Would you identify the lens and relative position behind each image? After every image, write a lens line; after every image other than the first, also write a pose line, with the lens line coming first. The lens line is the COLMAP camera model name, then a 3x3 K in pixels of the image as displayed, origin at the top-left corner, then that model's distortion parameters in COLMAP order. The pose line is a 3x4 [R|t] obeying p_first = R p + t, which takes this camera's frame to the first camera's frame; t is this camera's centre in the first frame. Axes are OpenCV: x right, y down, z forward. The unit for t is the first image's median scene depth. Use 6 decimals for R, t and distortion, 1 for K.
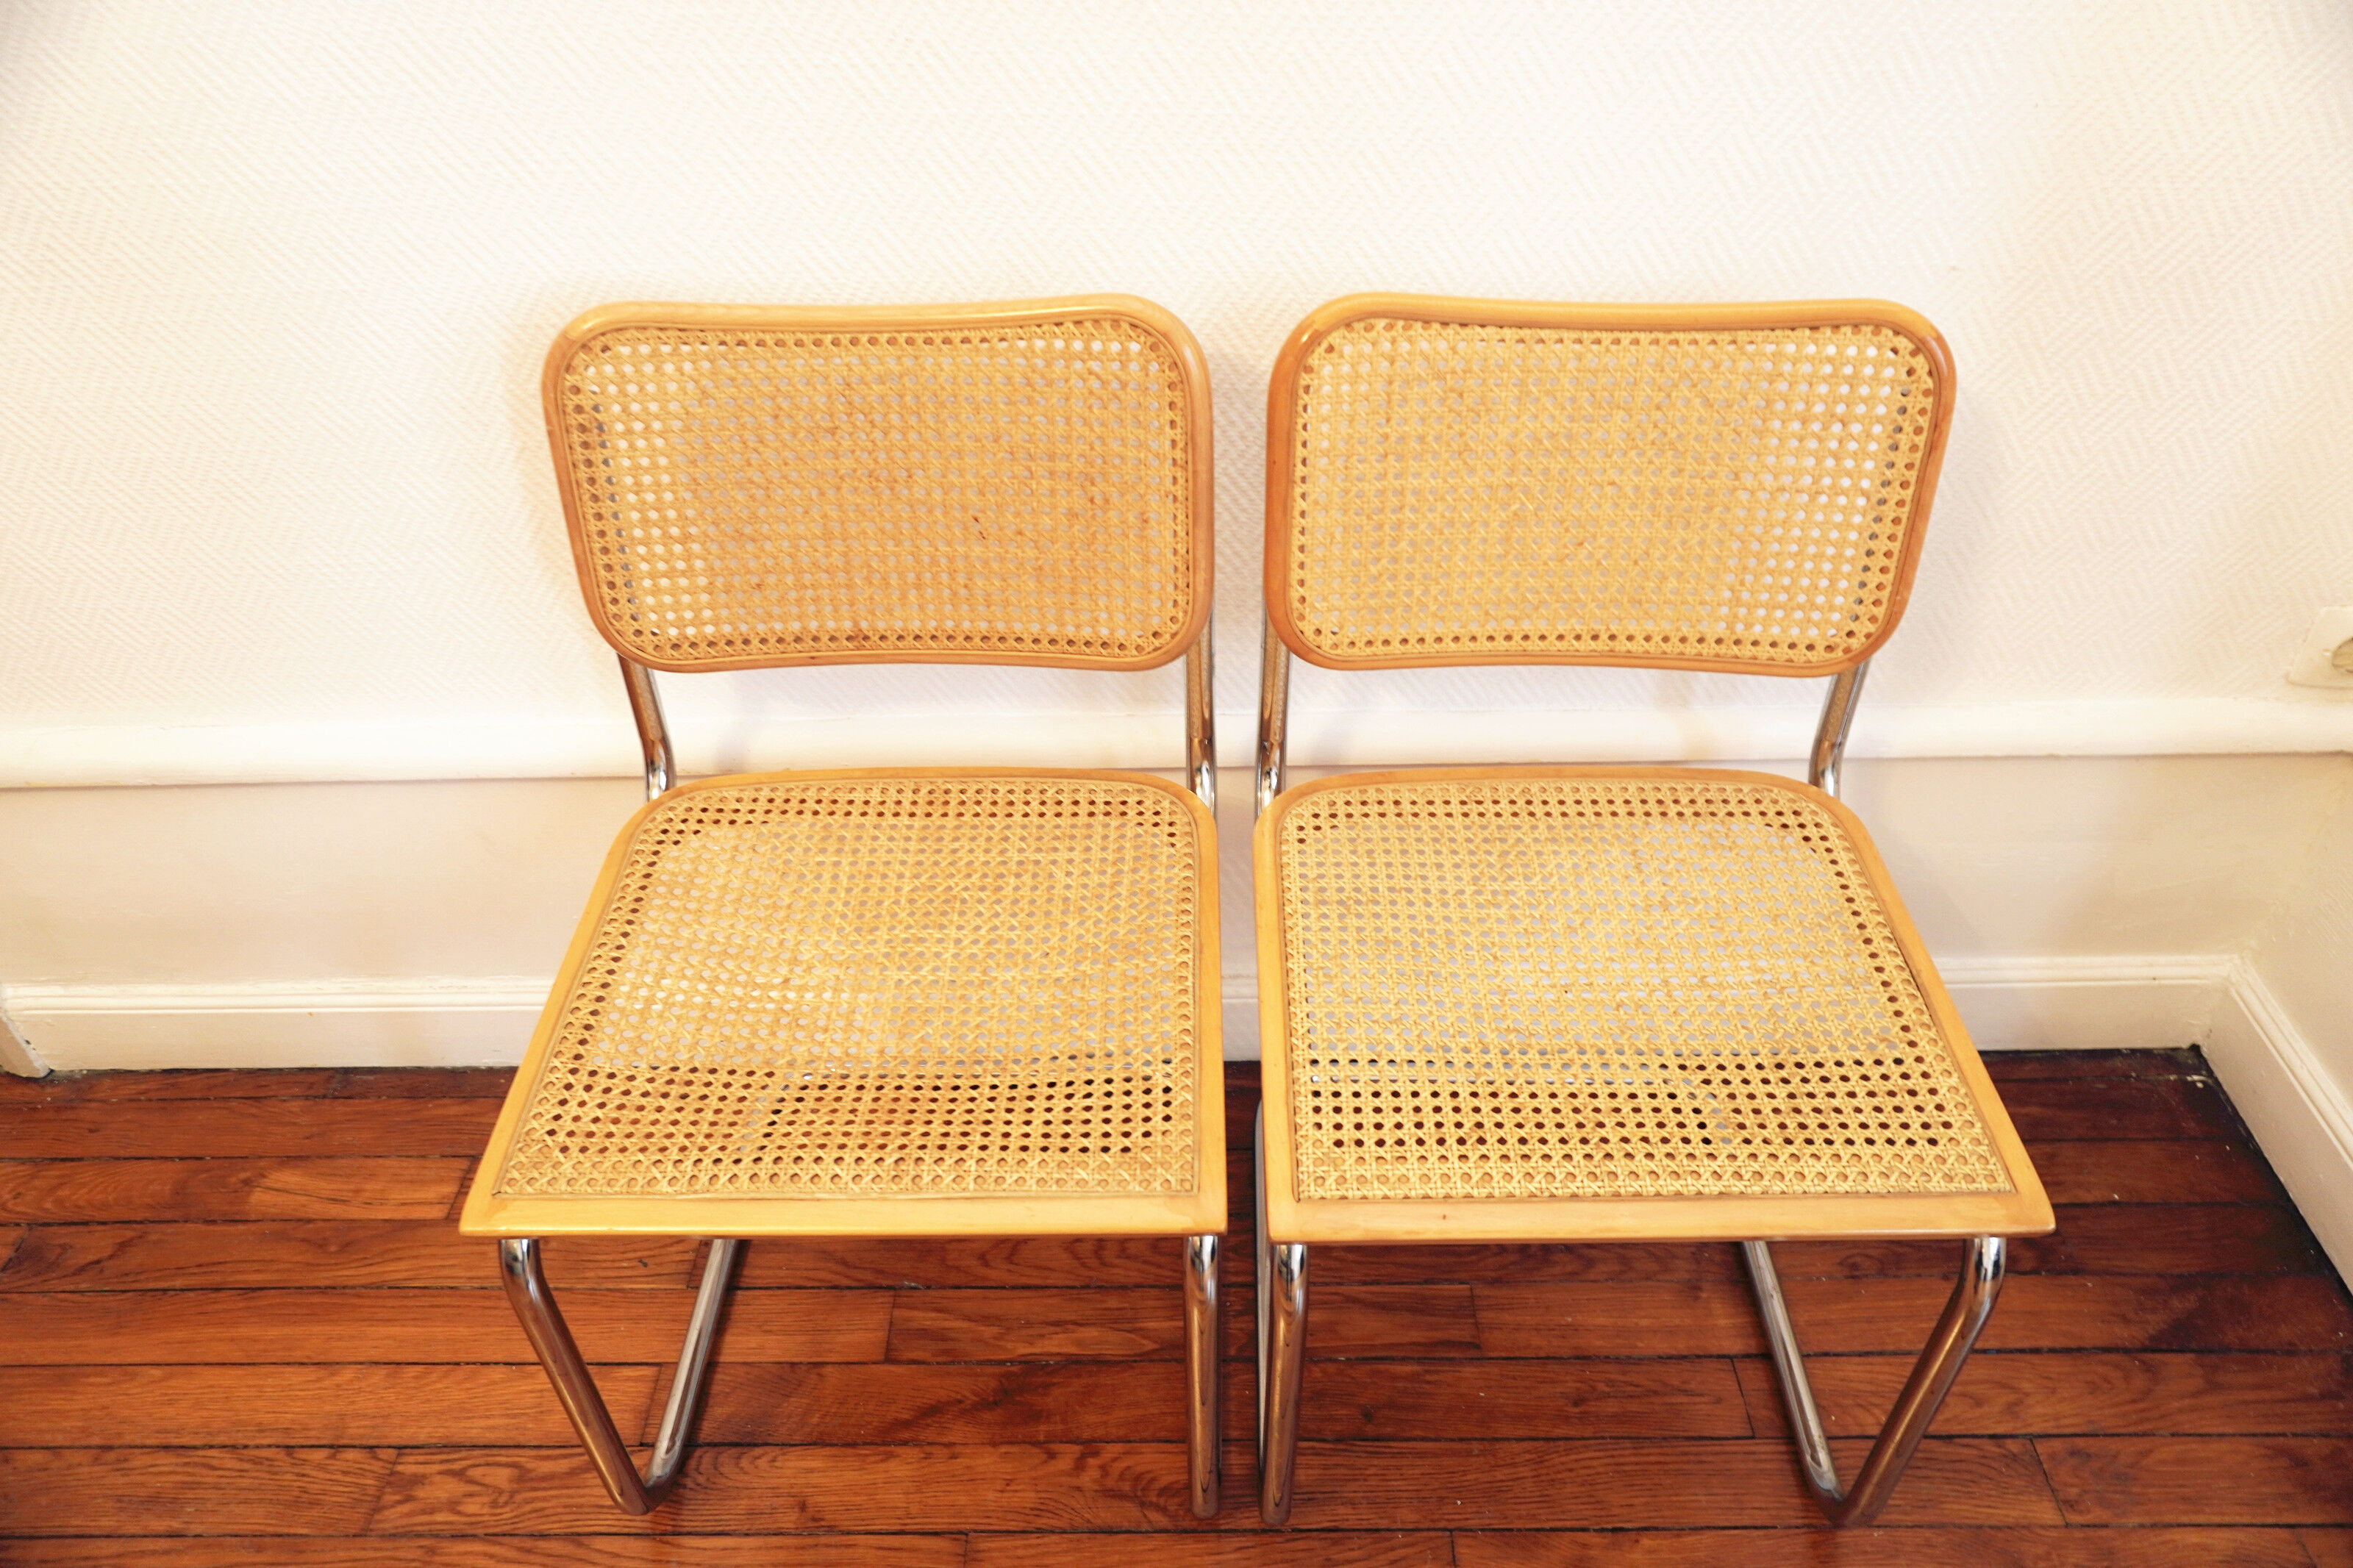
lens RADIAL K [[1571.9, 0, 1171.8], [0, 1571.9, 792.7], [0, 0, 1]] dist [-0.055224, 0.041122]
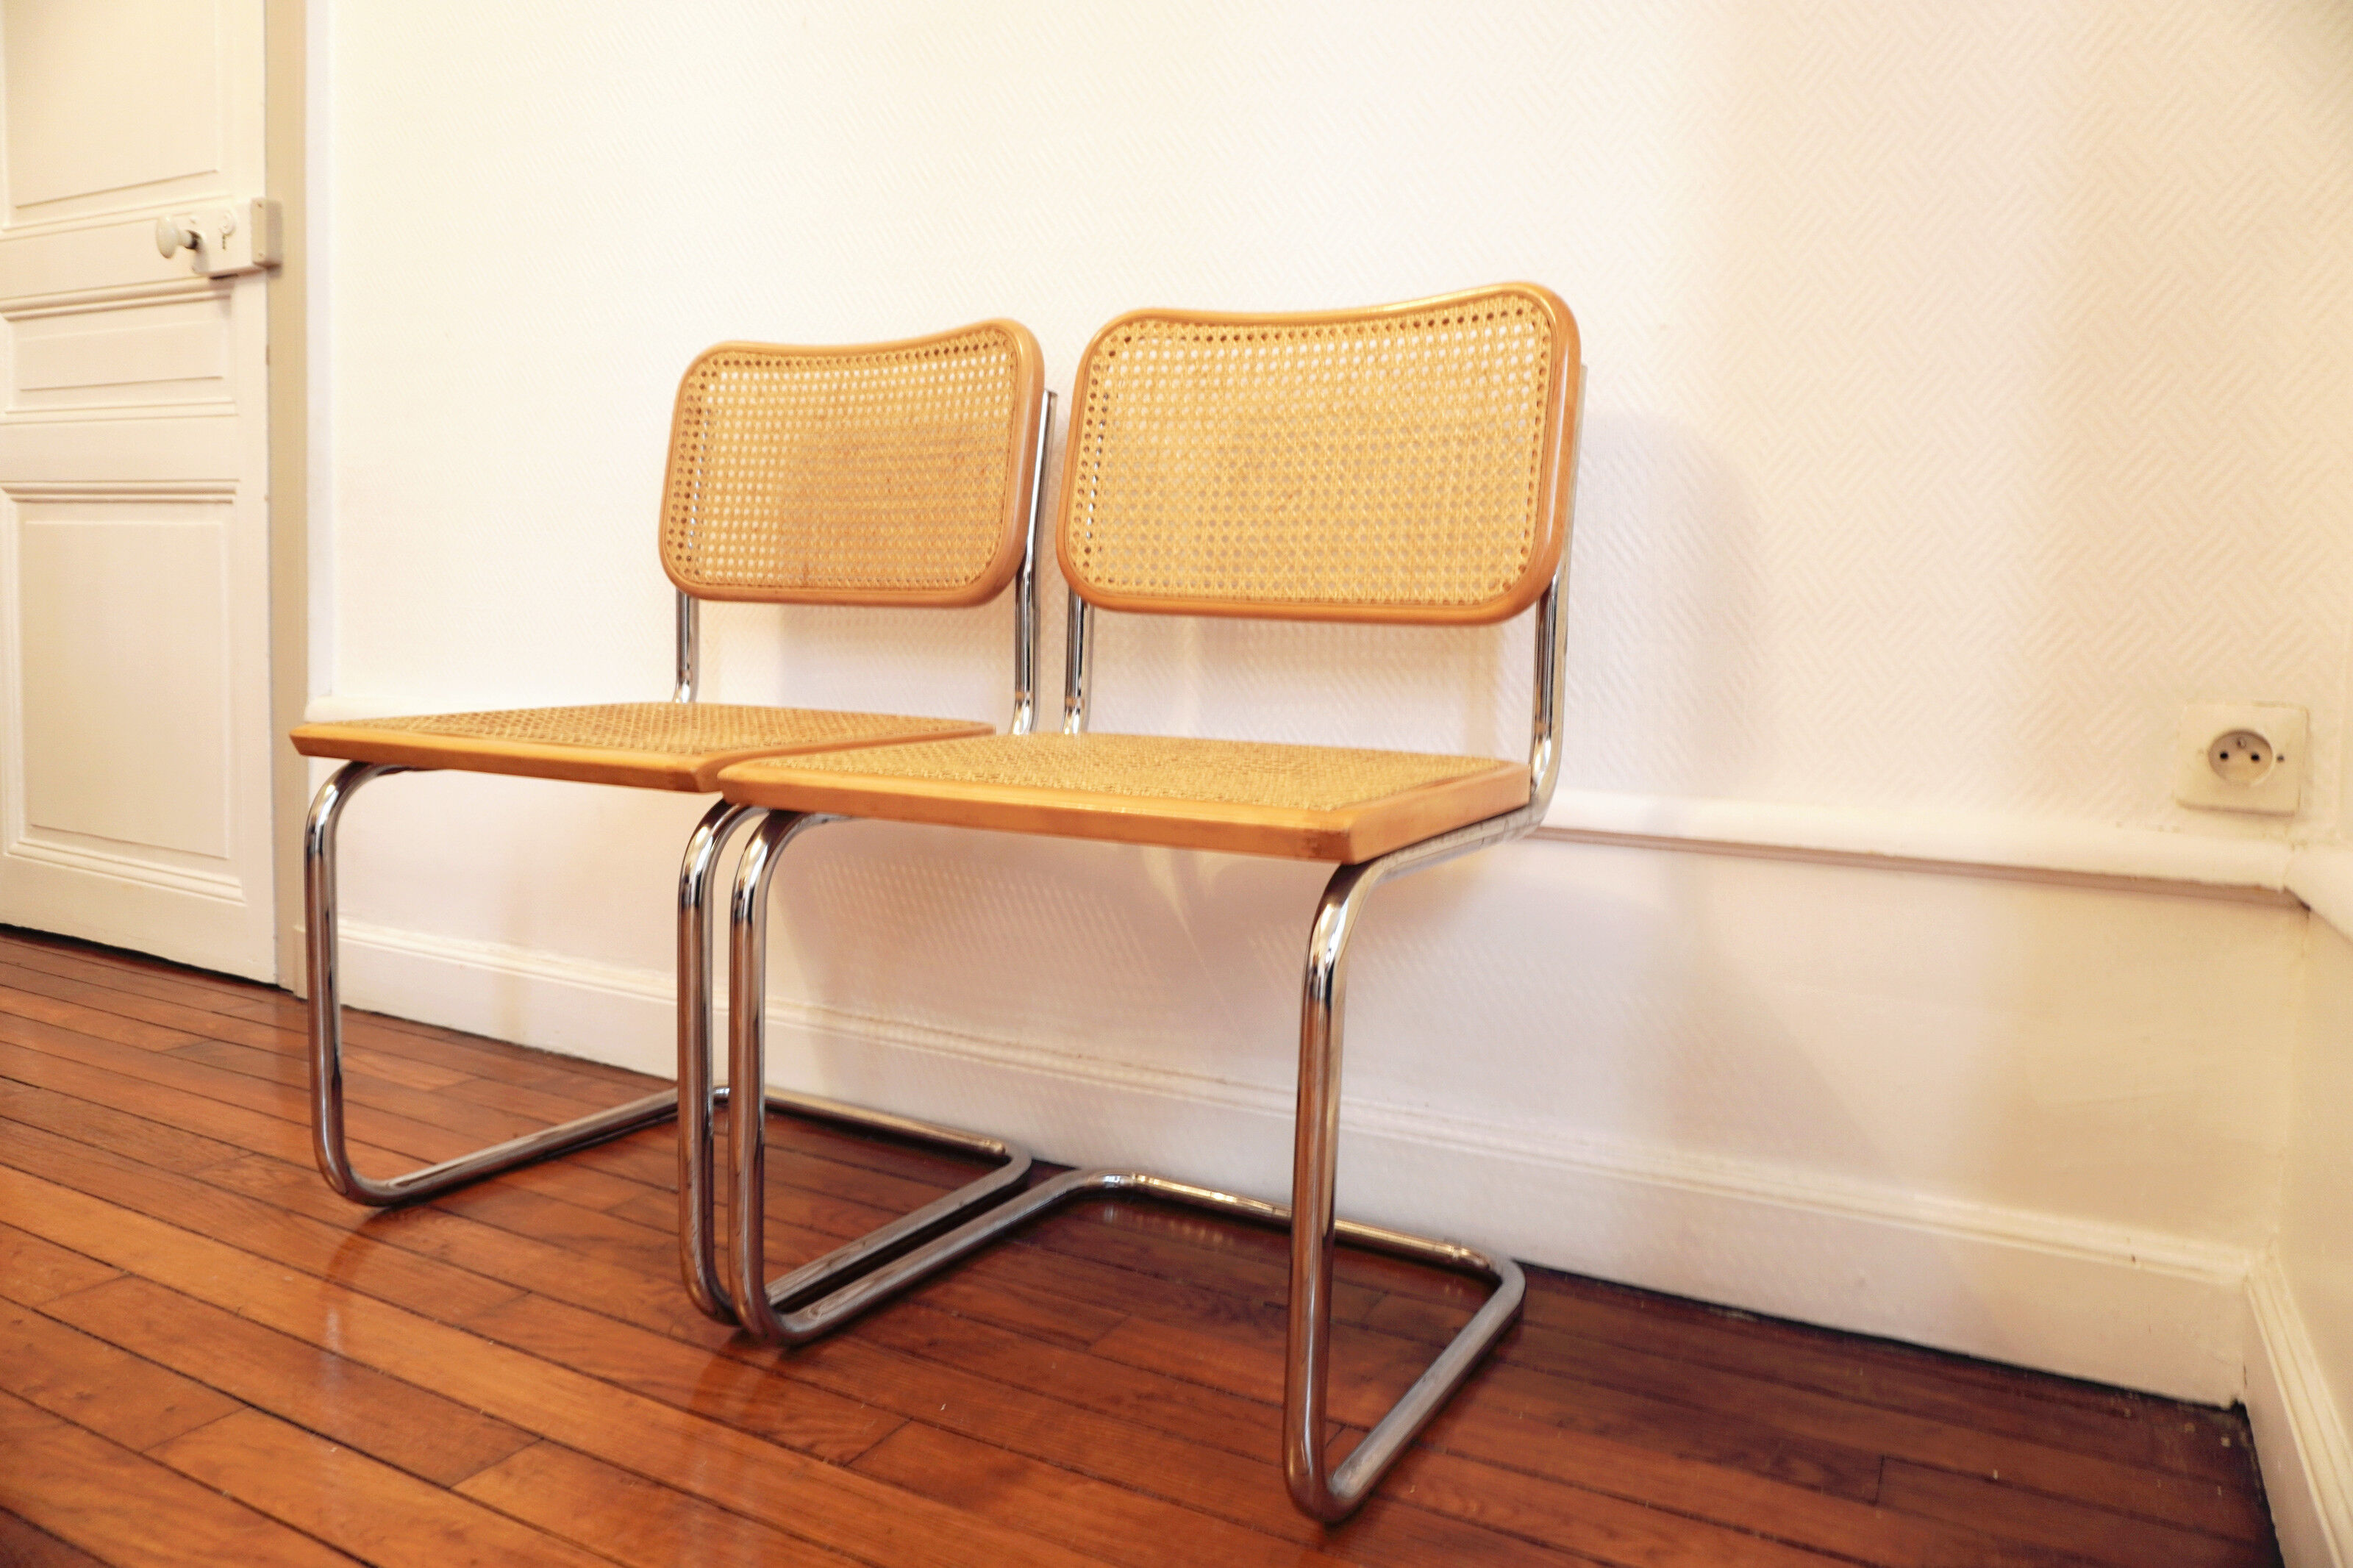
lens RADIAL K [[1564.7, 0, 1176.5], [0, 1564.7, 784.0], [0, 0, 1]] dist [-0.048619, 0.034470]
pose [[0.885761, 0.095921, -0.454121, 0.646192], [-0.329555, 0.818943, -0.469814, 0.522440], [0.326835, 0.565801, 0.756999, 0.178079]]
